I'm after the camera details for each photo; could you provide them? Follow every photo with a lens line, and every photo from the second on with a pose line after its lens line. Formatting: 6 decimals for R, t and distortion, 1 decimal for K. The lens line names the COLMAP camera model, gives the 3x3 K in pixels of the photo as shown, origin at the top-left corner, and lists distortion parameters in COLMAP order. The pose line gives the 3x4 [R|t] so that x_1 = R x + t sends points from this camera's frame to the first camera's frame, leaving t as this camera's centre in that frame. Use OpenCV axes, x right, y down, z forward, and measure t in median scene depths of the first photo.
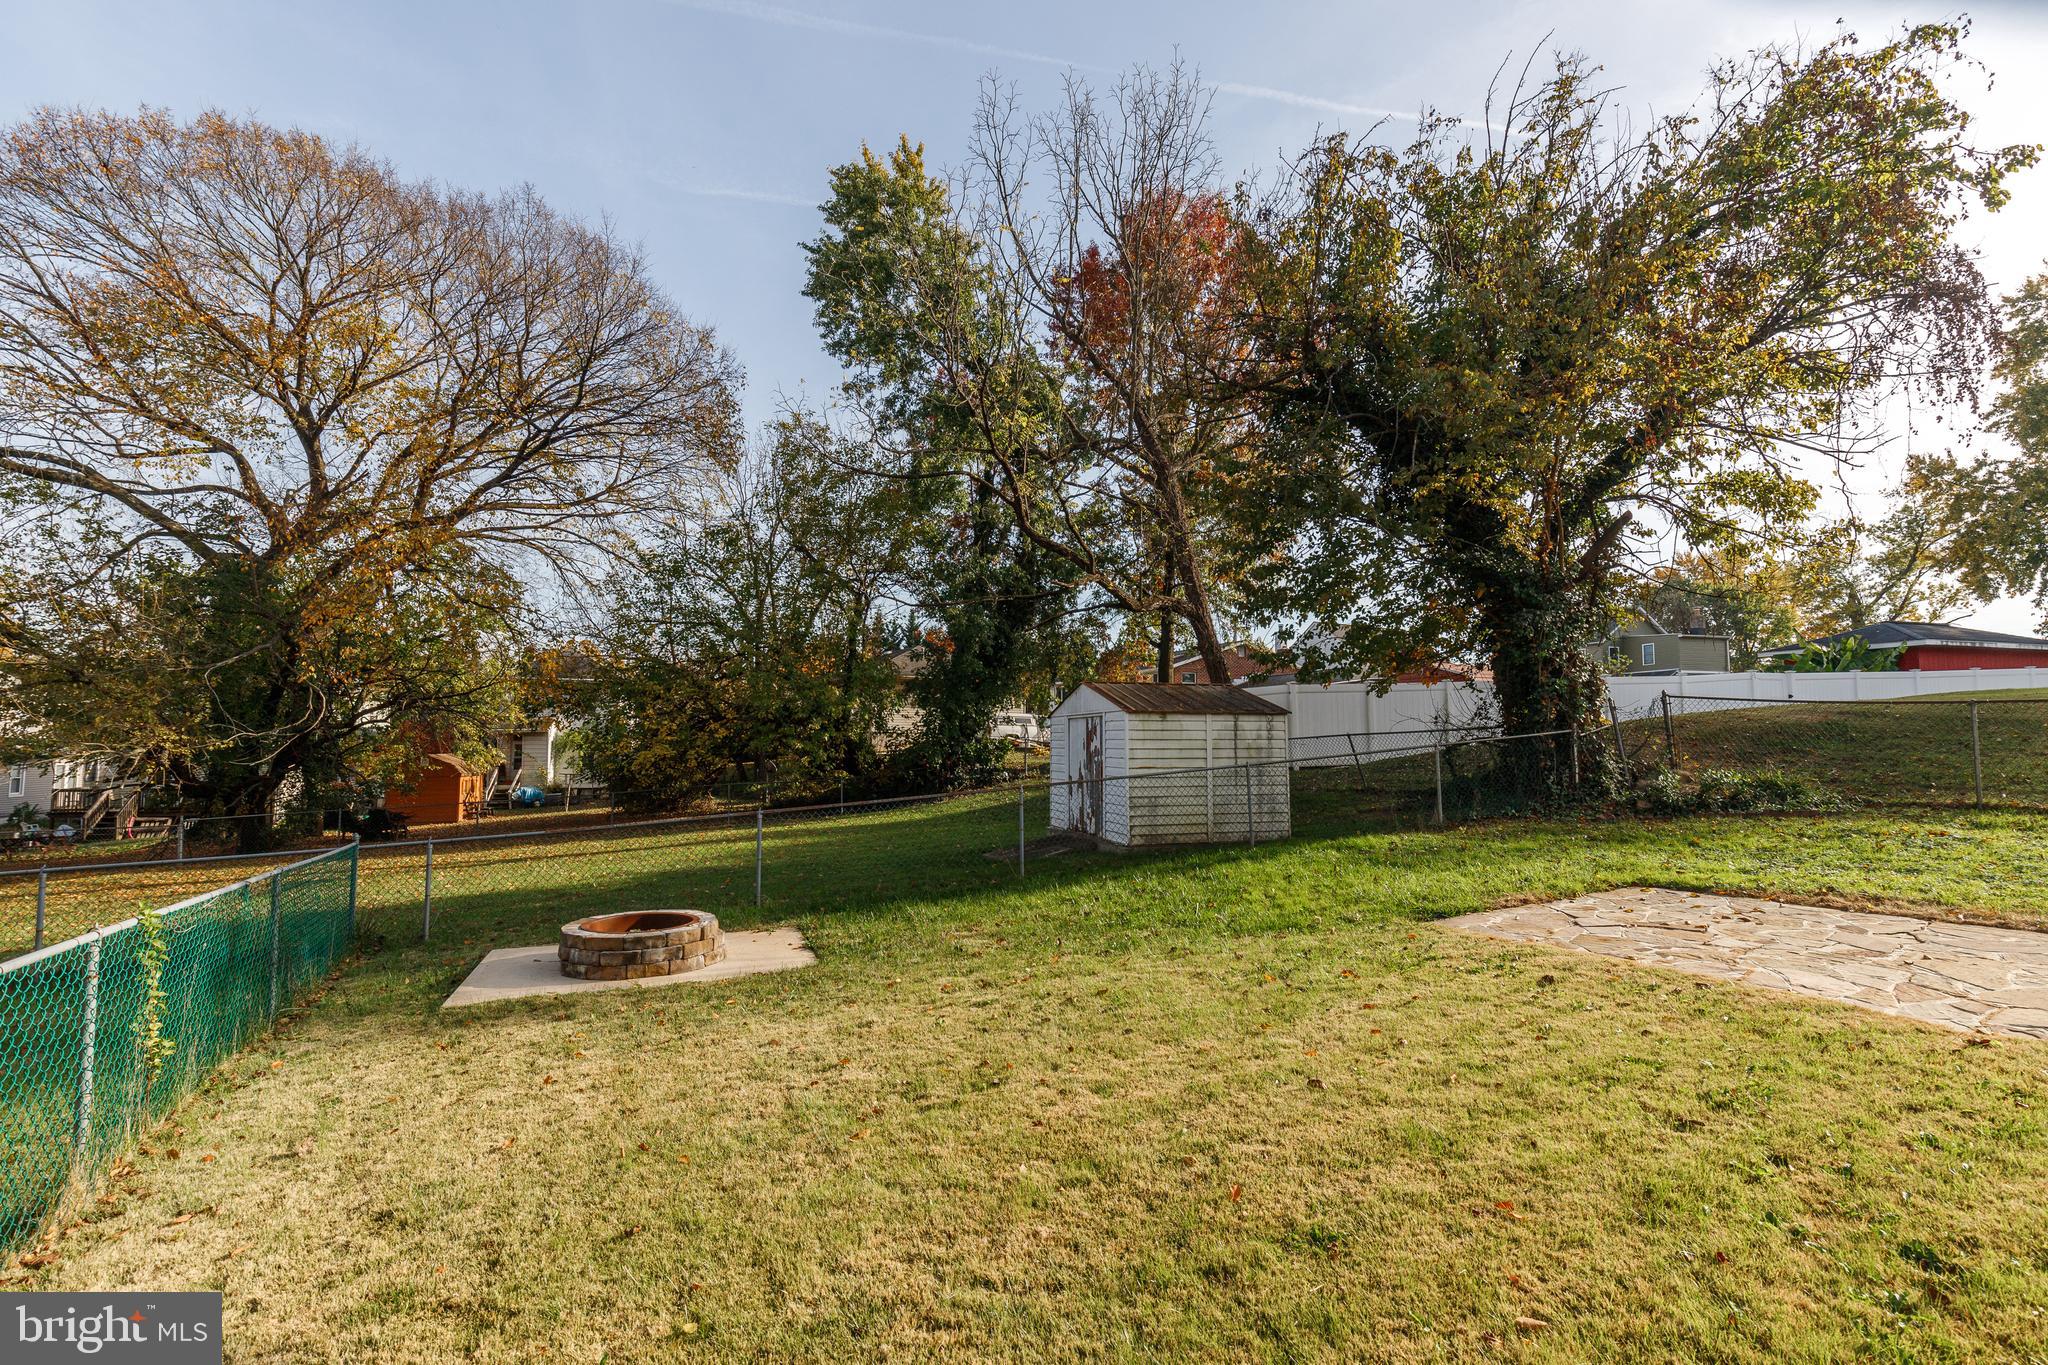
lens RADIAL K [[916.1, 0, 1033.6], [0, 916.1, 686.9], [0, 0, 1]] dist [0.008972, 0.000588]
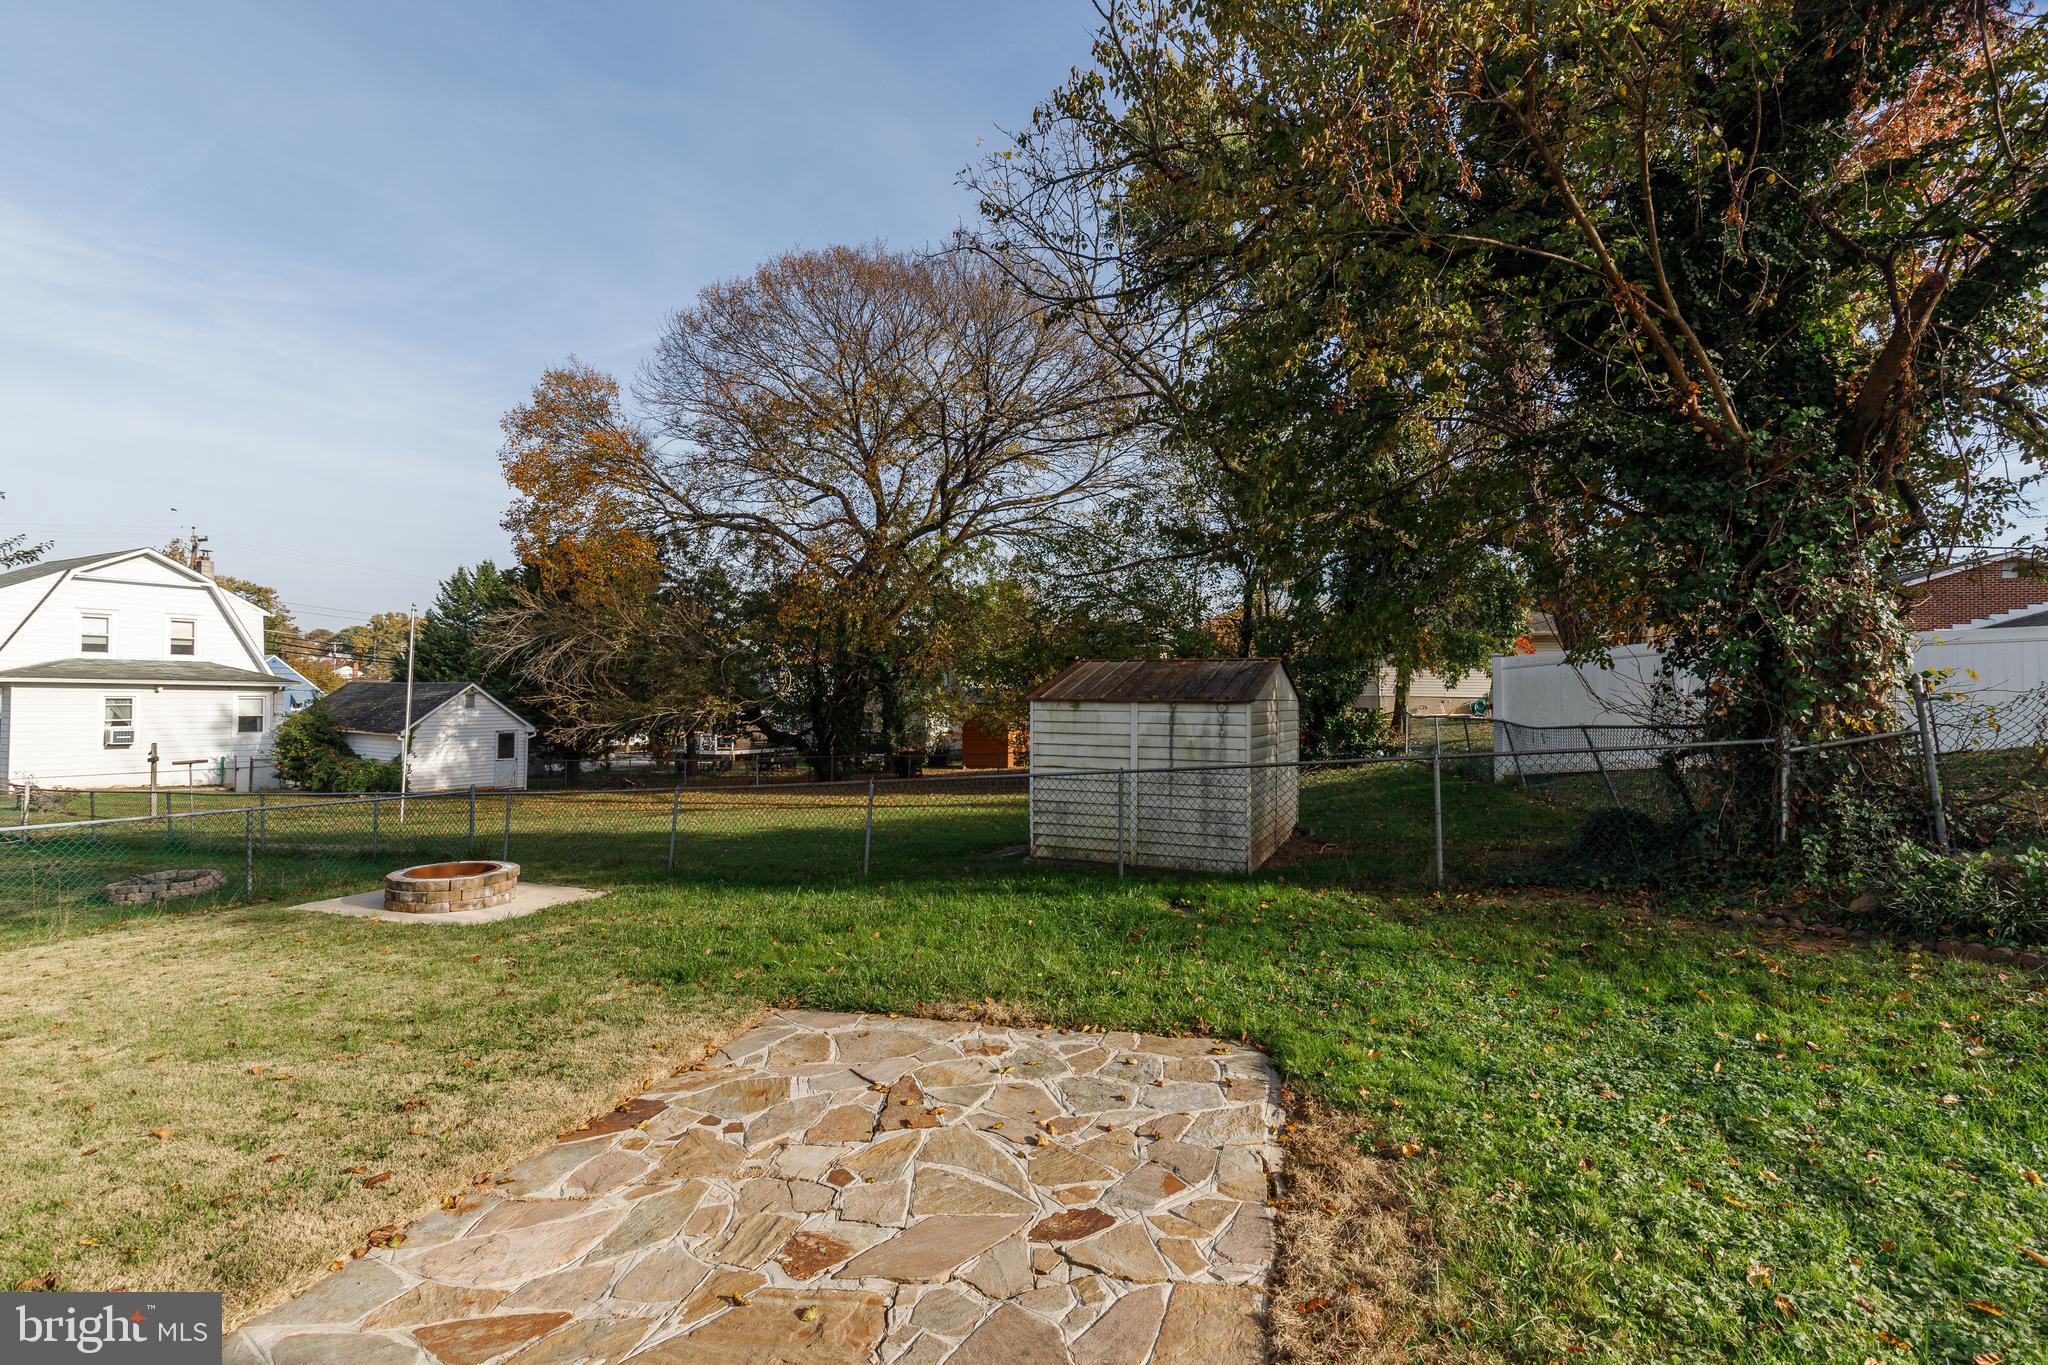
lens RADIAL K [[916.1, 0, 1033.6], [0, 916.1, 686.7], [0, 0, 1]] dist [0.008972, 0.000588]
pose [[0.764342, 0.002648, -0.644806, 0.632210], [0.028918, 0.998845, 0.038381, -0.017260], [0.644163, -0.047982, 0.763382, 0.333707]]
